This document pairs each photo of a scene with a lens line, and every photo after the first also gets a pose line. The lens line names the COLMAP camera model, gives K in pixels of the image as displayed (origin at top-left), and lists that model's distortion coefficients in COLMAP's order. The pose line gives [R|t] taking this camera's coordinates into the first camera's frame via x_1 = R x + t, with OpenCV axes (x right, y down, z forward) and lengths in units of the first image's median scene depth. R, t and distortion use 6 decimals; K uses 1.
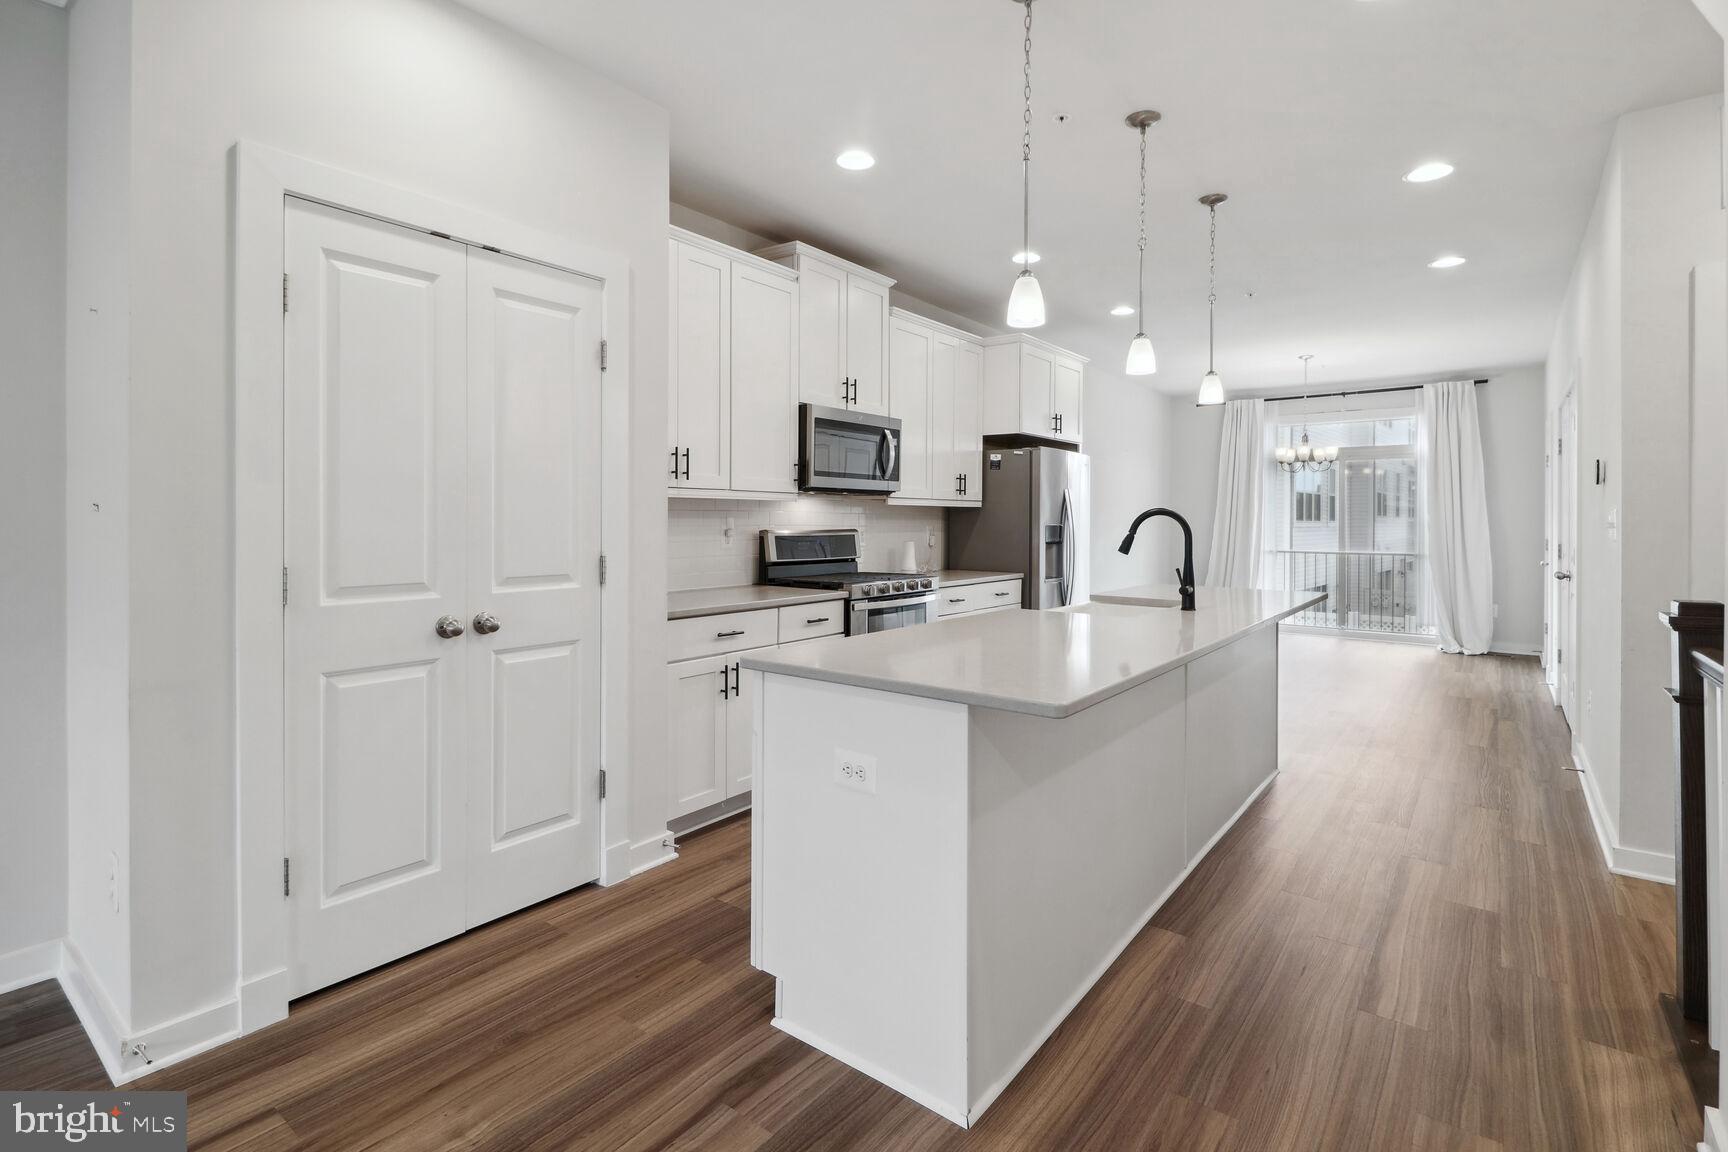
lens RADIAL K [[815.1, 0, 867.1], [0, 815.1, 518.0], [0, 0, 1]] dist [0.018909, -0.004737]
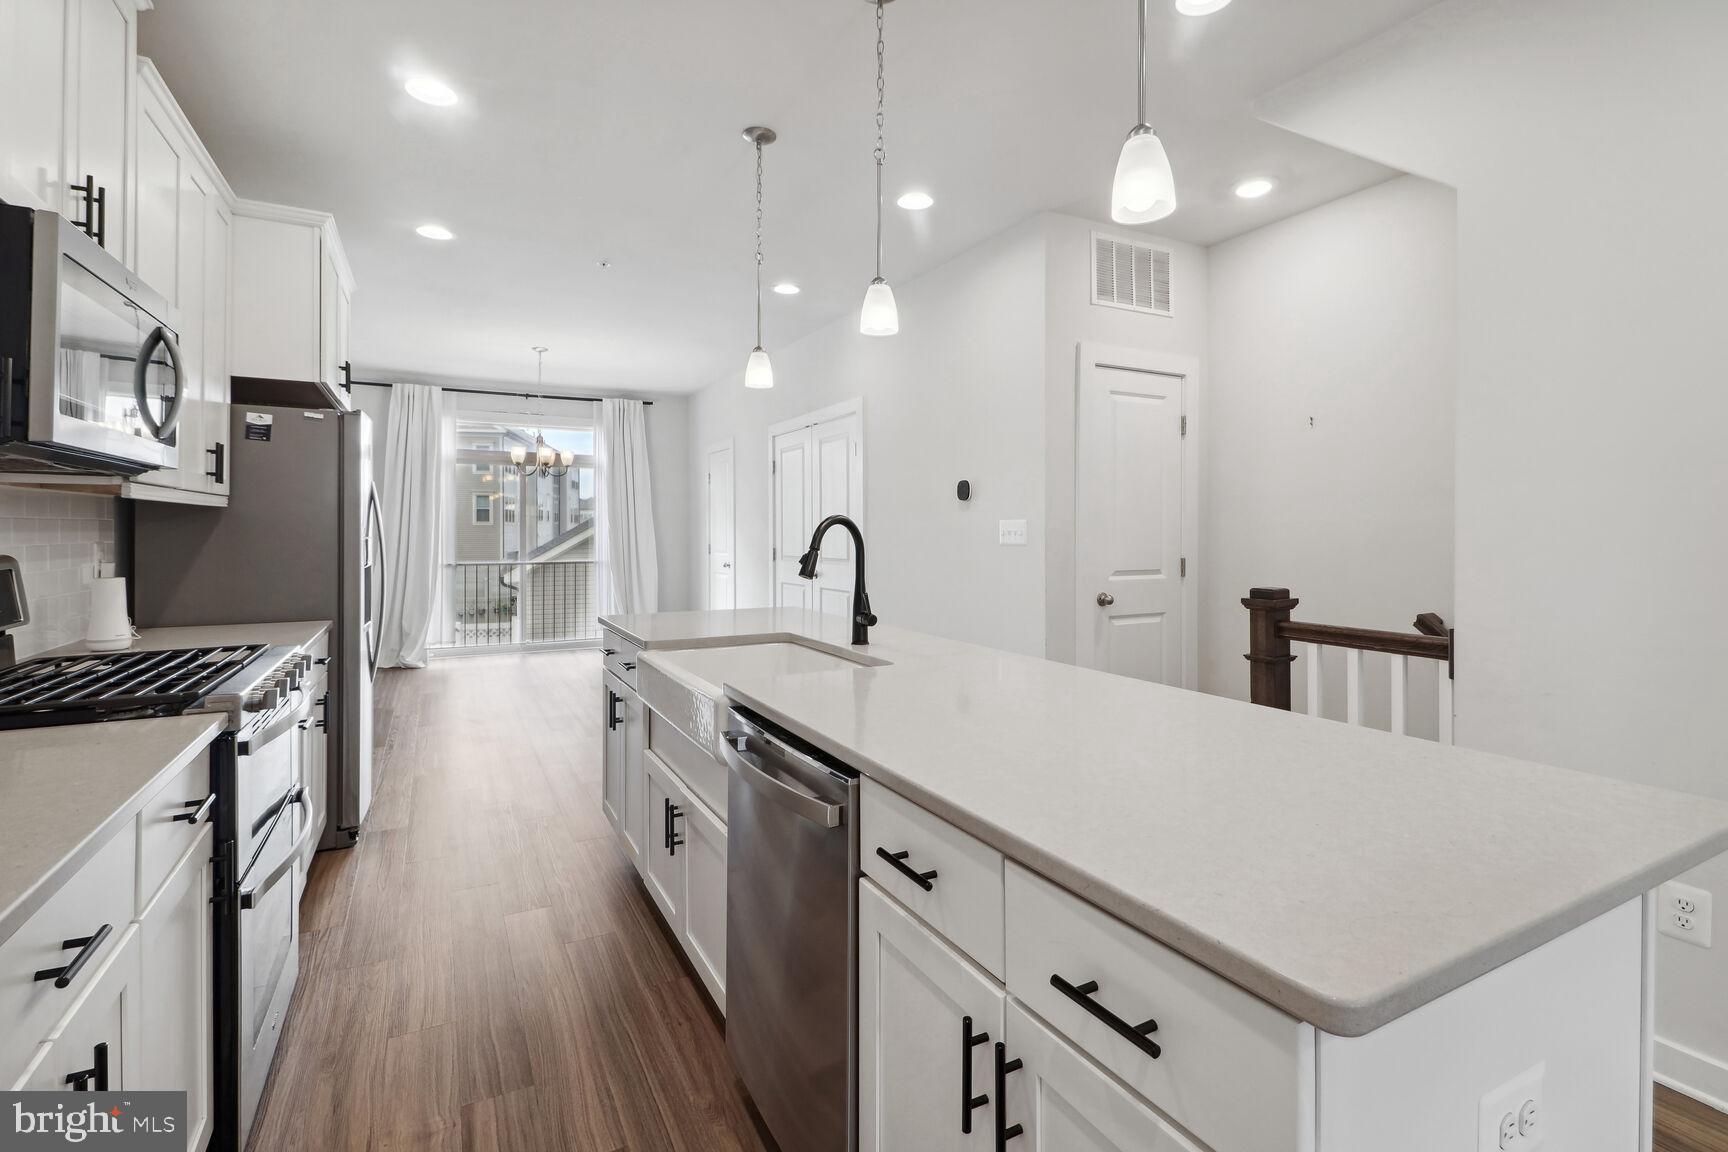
lens RADIAL K [[815.1, 0, 903.1], [0, 815.1, 524.2], [0, 0, 1]] dist [0.018909, -0.004737]
pose [[0.407474, 0.001239, 0.913216, -0.176429], [0.001359, 0.999997, -0.001963, -0.000521], [-0.913216, 0.002041, 0.407471, 0.366234]]
